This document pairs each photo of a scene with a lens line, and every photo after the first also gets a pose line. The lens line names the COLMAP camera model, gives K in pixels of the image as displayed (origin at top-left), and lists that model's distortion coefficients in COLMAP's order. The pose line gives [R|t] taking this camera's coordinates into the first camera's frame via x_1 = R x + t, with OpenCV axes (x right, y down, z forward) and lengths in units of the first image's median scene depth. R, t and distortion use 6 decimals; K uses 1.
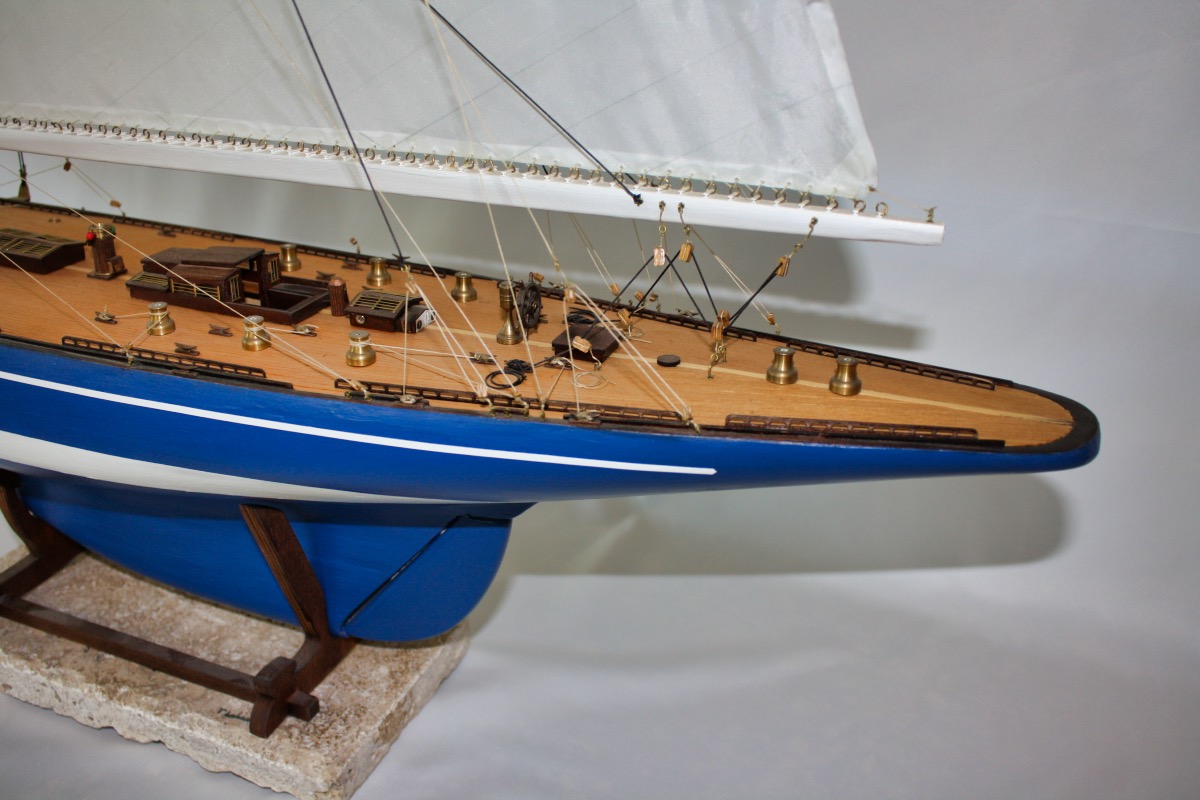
lens RADIAL K [[1120.7, 0, 600.0], [0, 1120.7, 400.0], [0, 0, 1]] dist [-0.144934, 0.119431]
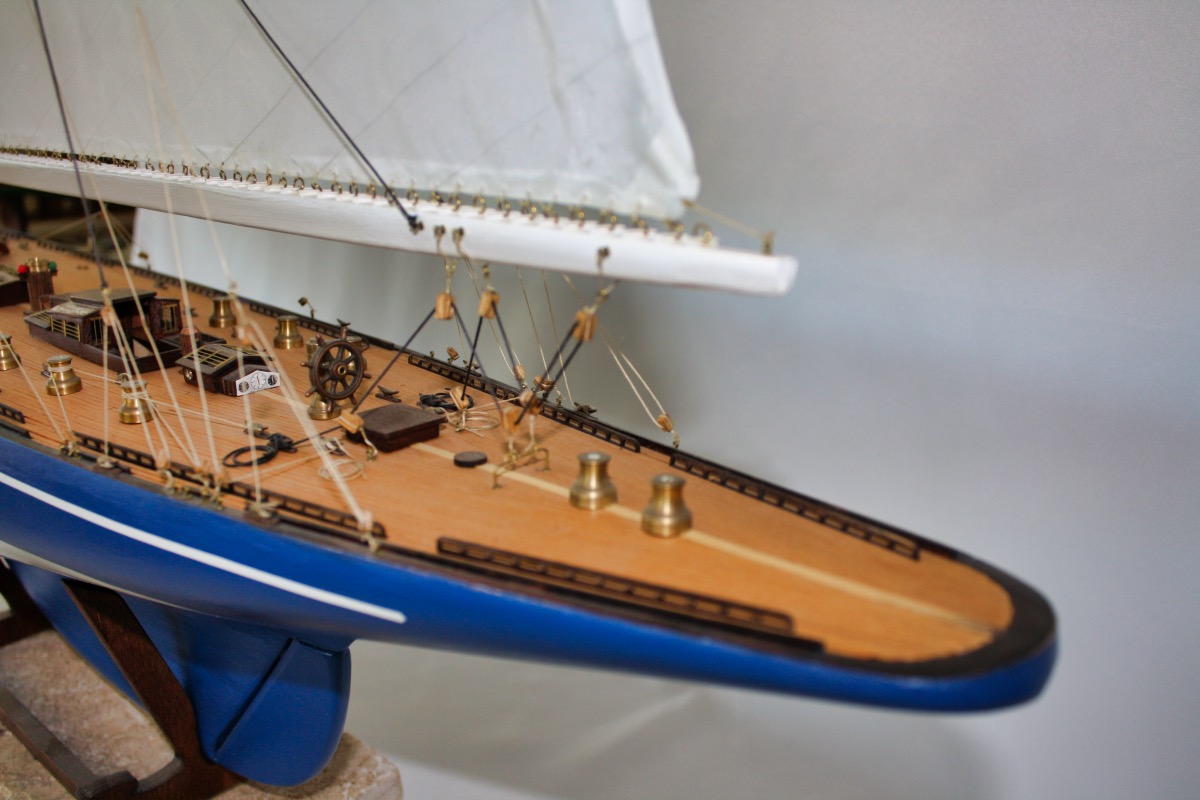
lens RADIAL K [[1120.7, 0, 600.0], [0, 1120.7, 400.0], [0, 0, 1]] dist [-0.144934, 0.119431]
pose [[0.934018, 0.088708, -0.346038, 0.402955], [-0.134942, 0.984521, -0.111848, -0.004269], [0.330760, 0.151163, 0.931530, 0.393402]]
